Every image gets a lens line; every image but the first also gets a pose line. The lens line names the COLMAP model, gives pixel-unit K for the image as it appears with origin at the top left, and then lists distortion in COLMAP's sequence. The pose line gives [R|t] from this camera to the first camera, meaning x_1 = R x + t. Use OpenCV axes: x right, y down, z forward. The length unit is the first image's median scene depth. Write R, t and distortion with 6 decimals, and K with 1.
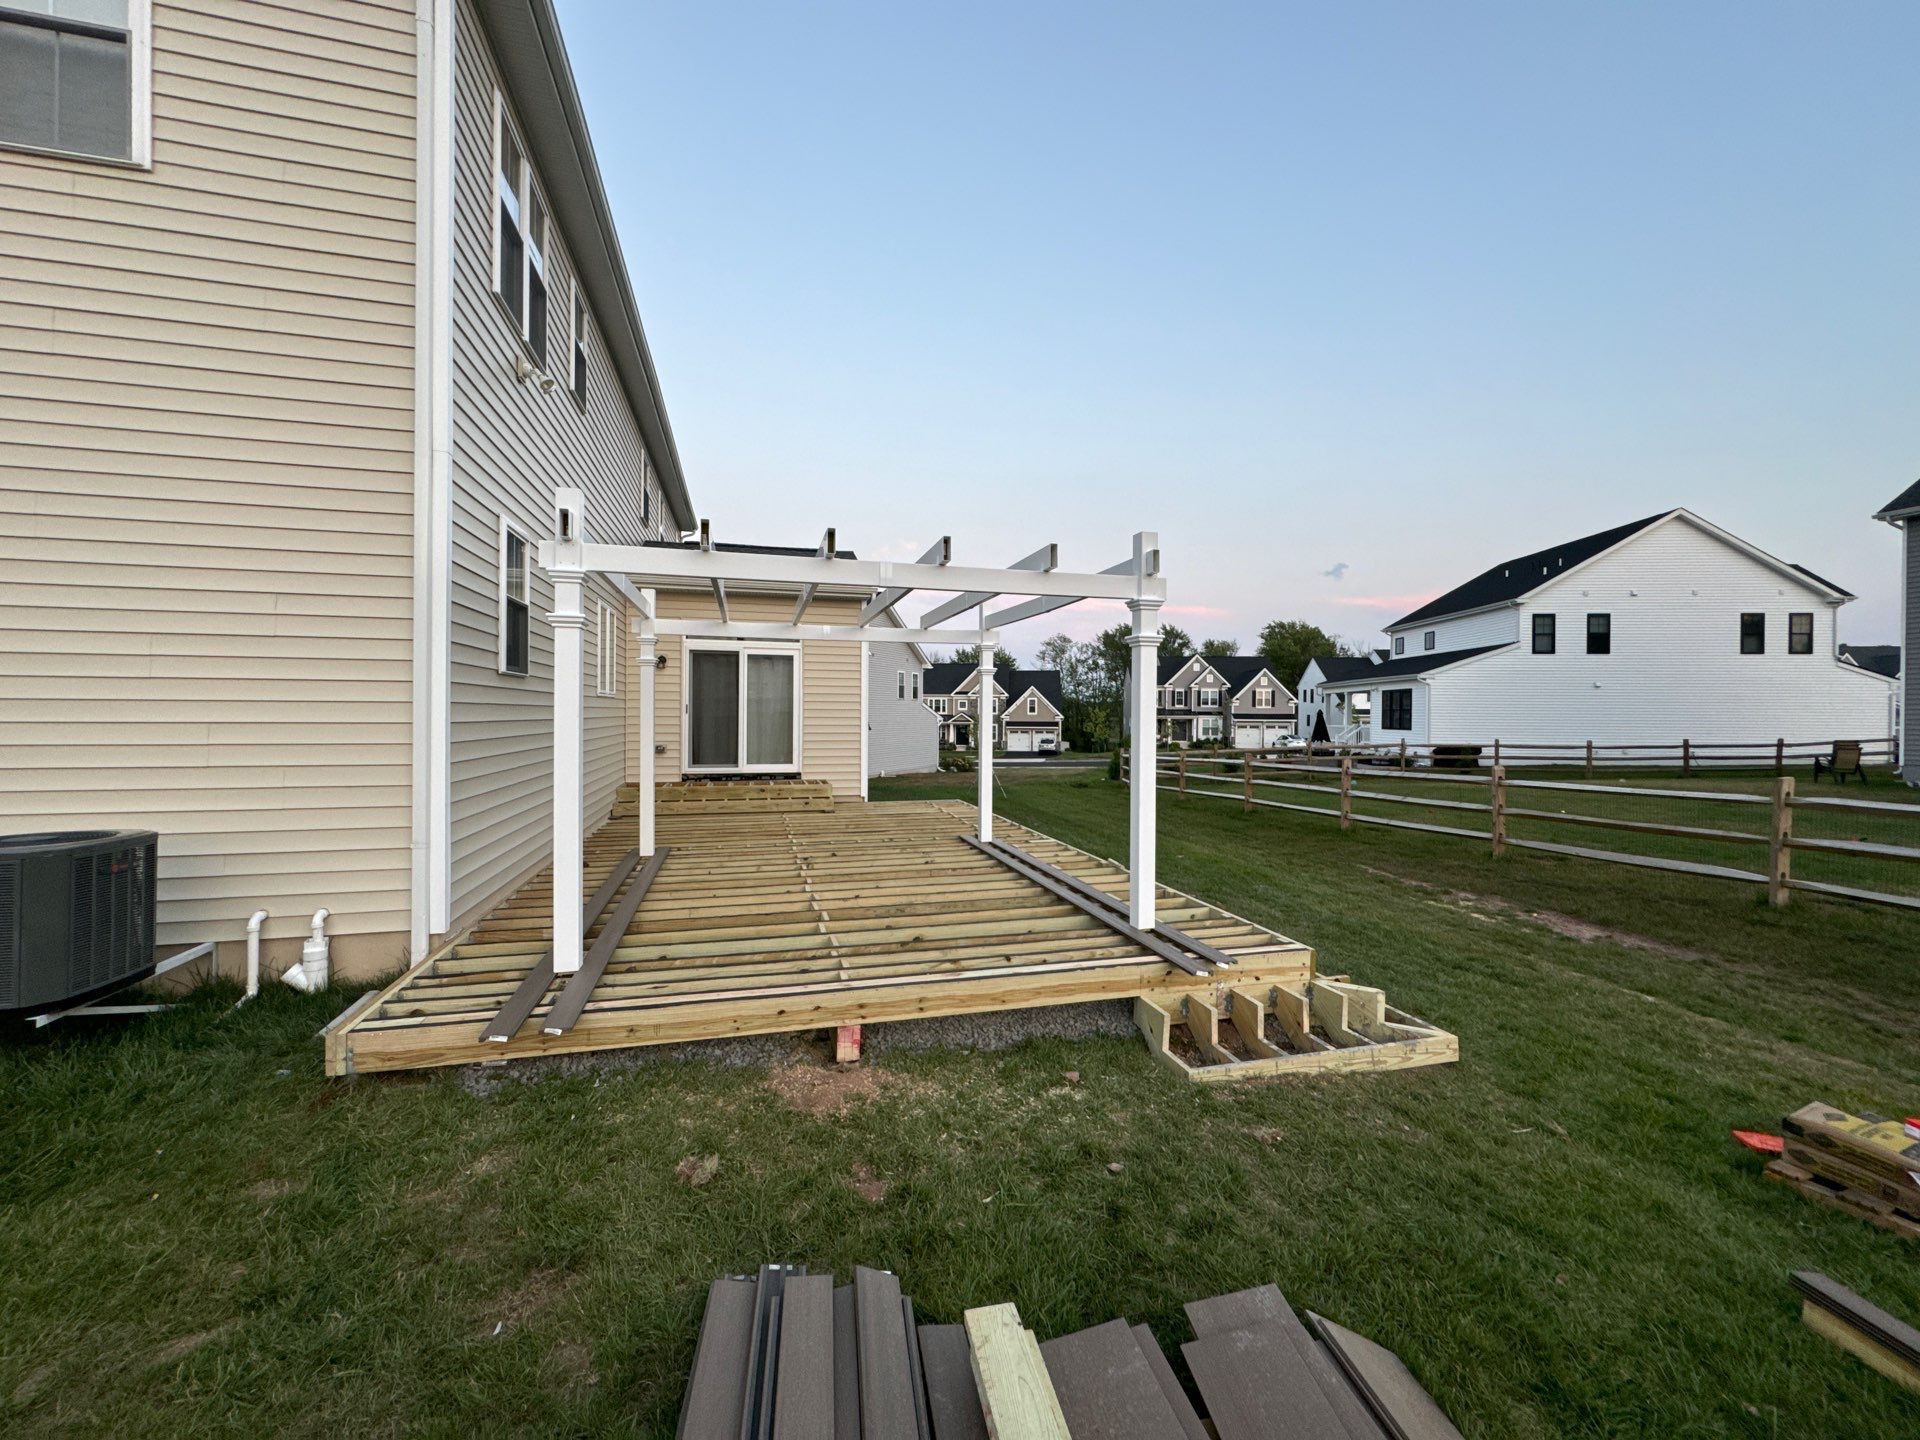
lens RADIAL K [[765.1, 0, 959.3], [0, 765.1, 719.5], [0, 0, 1]] dist [-0.002398, 0.000075]
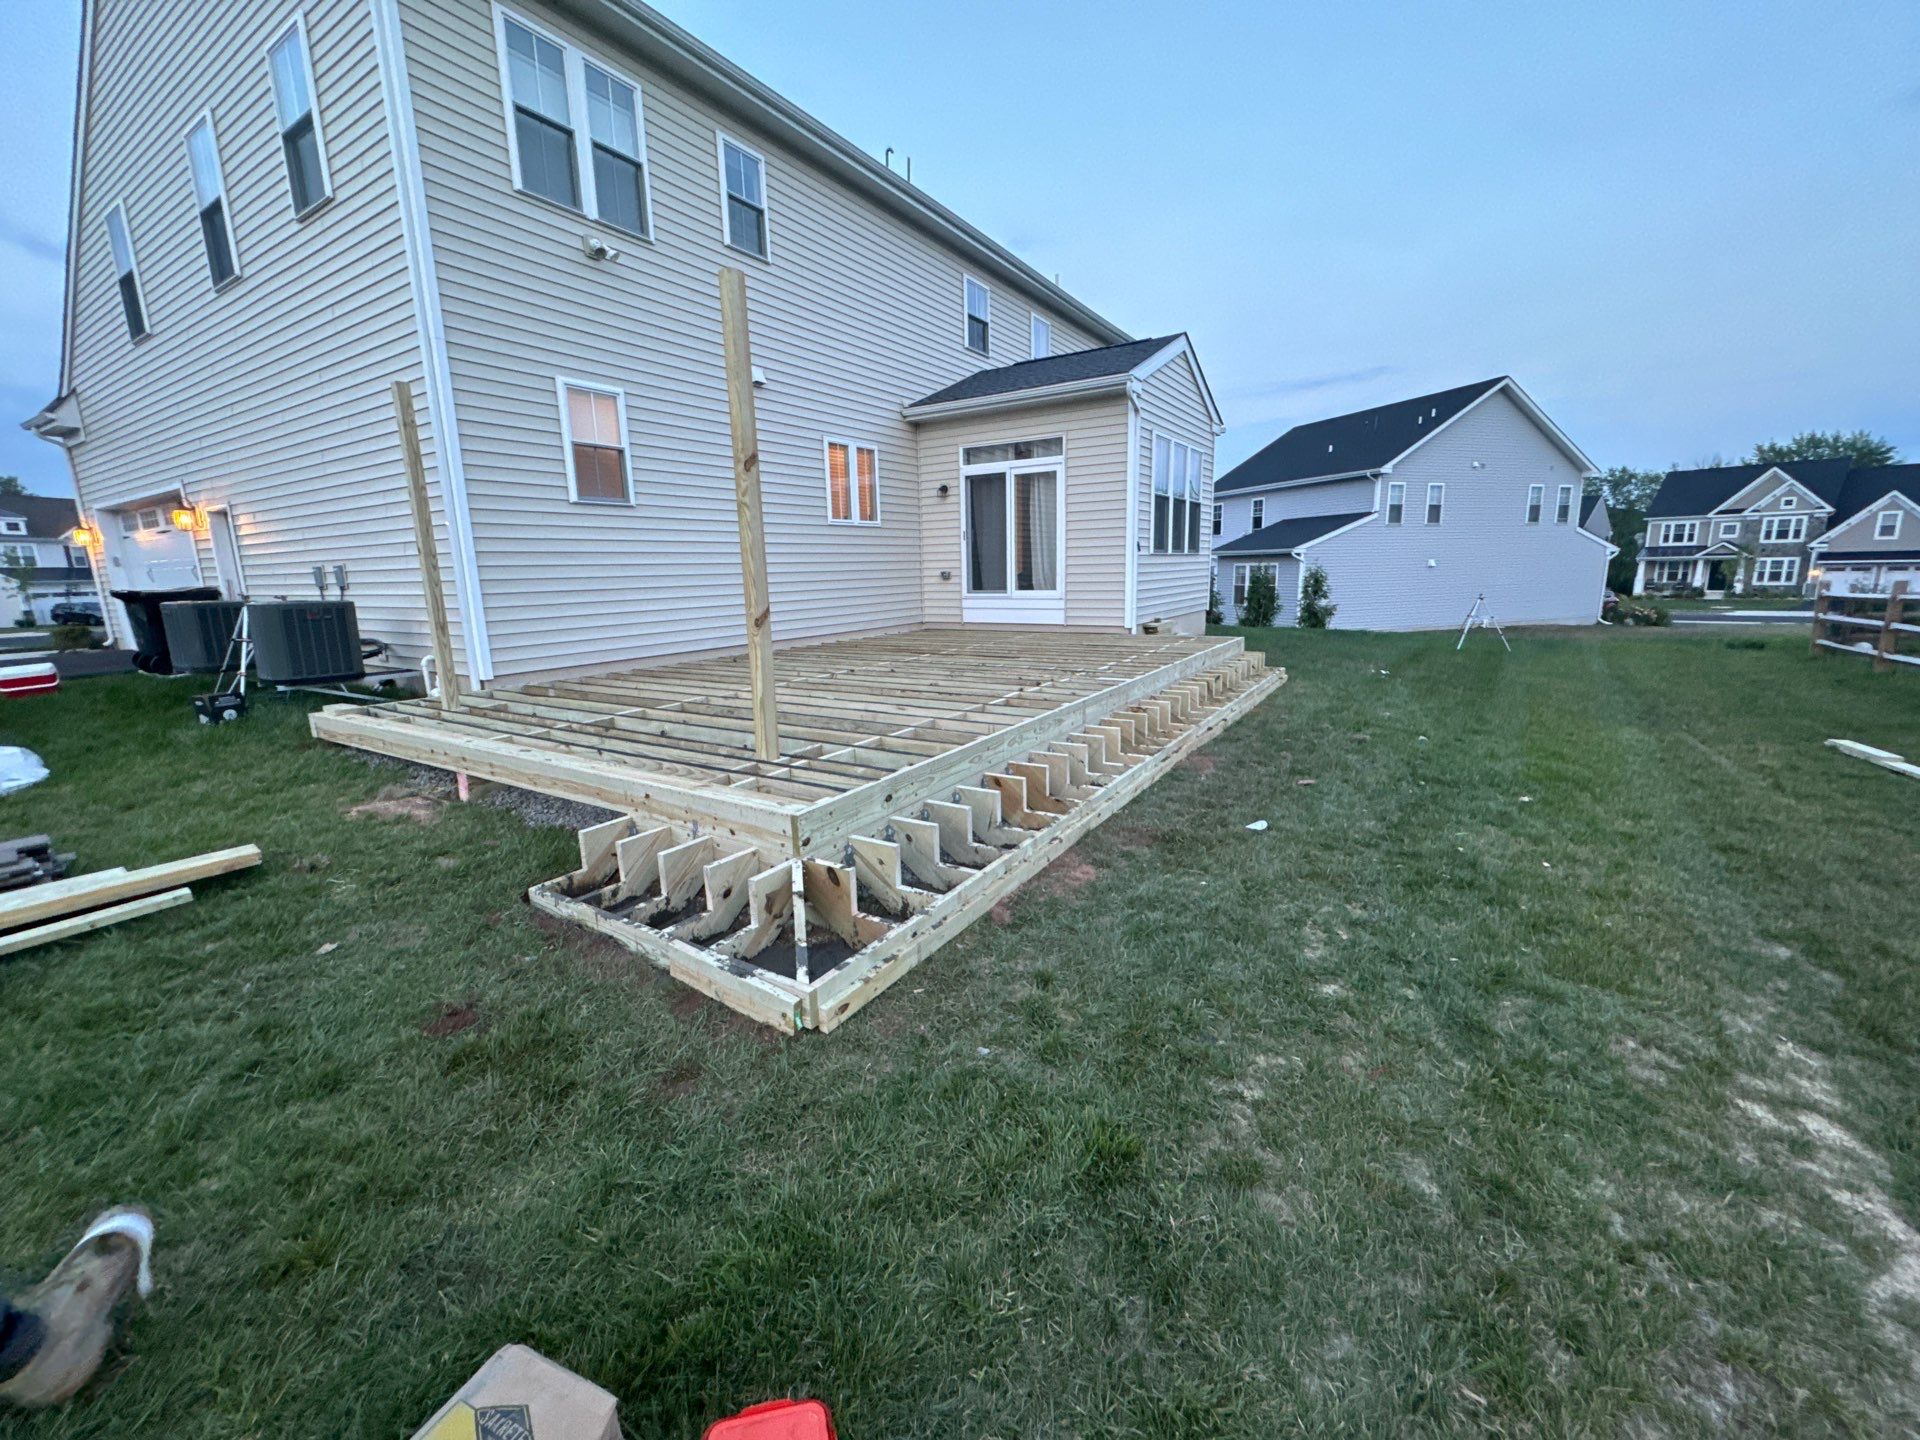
lens RADIAL K [[765.1, 0, 957.7], [0, 765.1, 719.3], [0, 0, 1]] dist [-0.002398, 0.000075]
pose [[0.673956, 0.120566, -0.728867, 0.159067], [0.023524, 0.982591, 0.184288, 0.014735], [0.738397, -0.141348, 0.659386, 0.102383]]
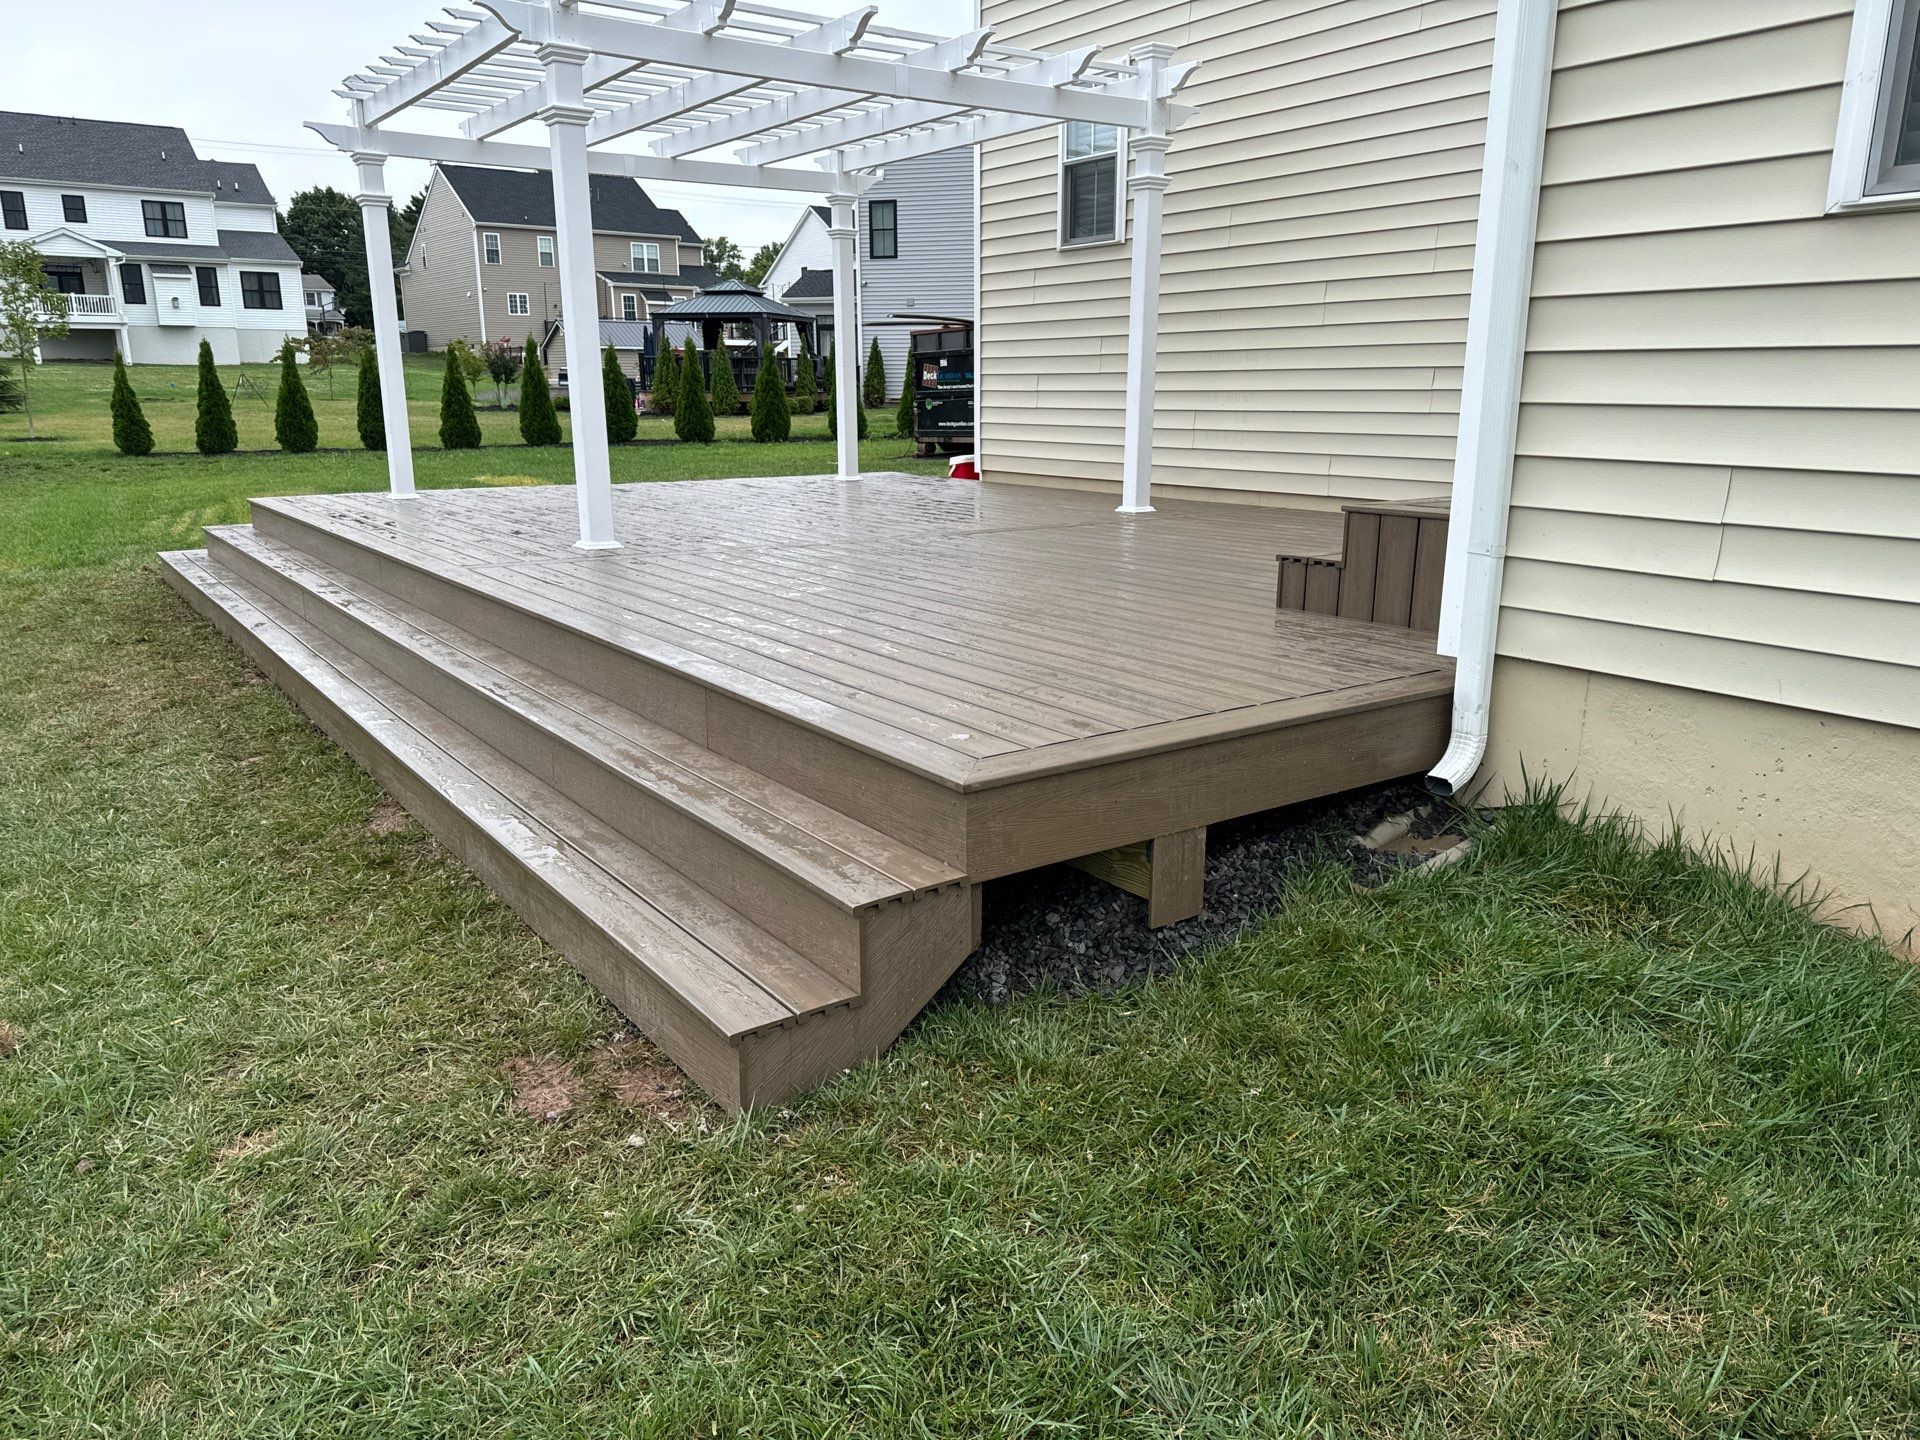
lens RADIAL K [[1347.7, 0, 946.3], [0, 1347.7, 751.6], [0, 0, 1]] dist [0.054417, -0.062059]
pose [[-0.942476, 0.085642, -0.323117, 0.029182], [-0.004233, 0.963488, 0.267717, 0.016985], [0.334247, 0.253685, -0.907702, 0.493122]]
